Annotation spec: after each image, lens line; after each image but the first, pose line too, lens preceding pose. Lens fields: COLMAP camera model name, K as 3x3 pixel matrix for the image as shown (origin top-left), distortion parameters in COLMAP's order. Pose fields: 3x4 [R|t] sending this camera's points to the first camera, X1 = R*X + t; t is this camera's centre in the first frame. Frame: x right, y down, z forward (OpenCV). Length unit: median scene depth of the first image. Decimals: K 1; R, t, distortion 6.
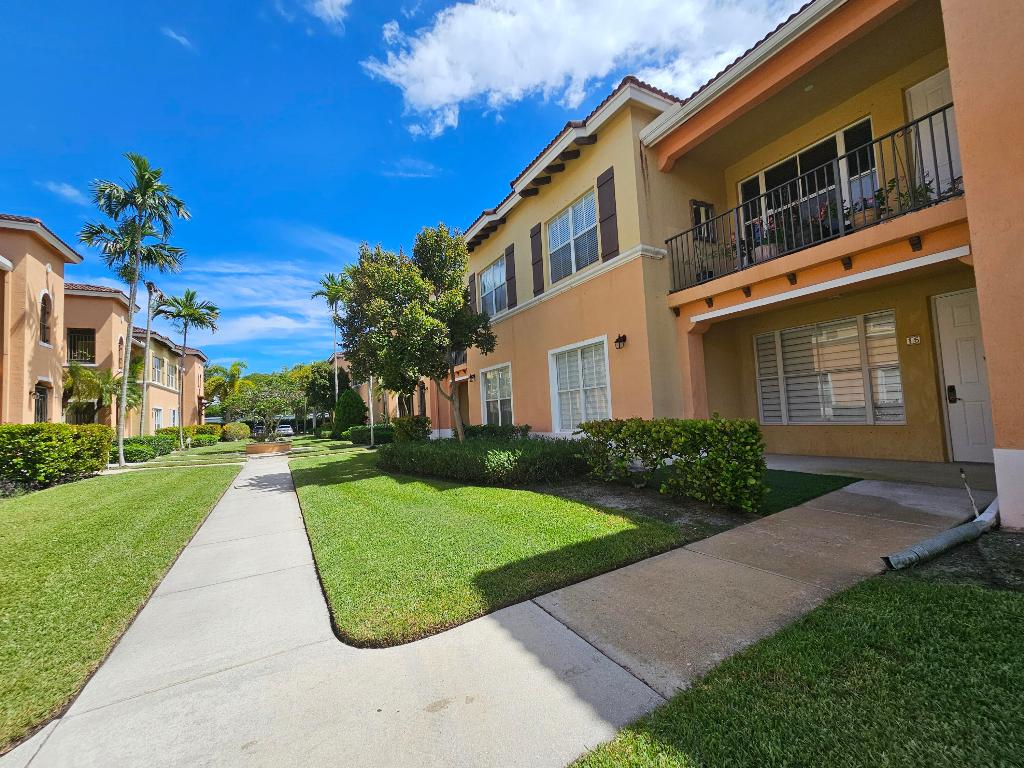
lens RADIAL K [[419.5, 0, 510.5], [0, 419.5, 387.3], [0, 0, 1]] dist [-0.001882, 0.003054]
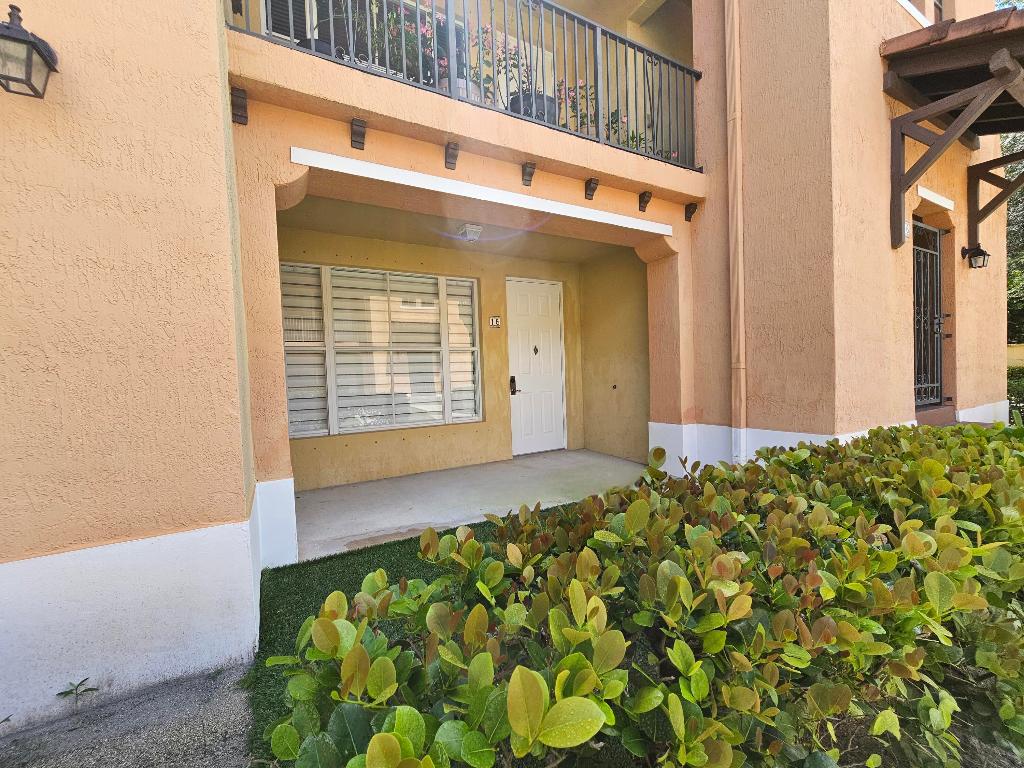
lens RADIAL K [[419.5, 0, 510.5], [0, 419.5, 387.3], [0, 0, 1]] dist [-0.001882, 0.003054]
pose [[0.000696, 0.026153, 0.999658, 0.047926], [-0.028147, 0.999262, -0.026123, 0.019908], [-0.999604, -0.028119, 0.001431, 0.443575]]
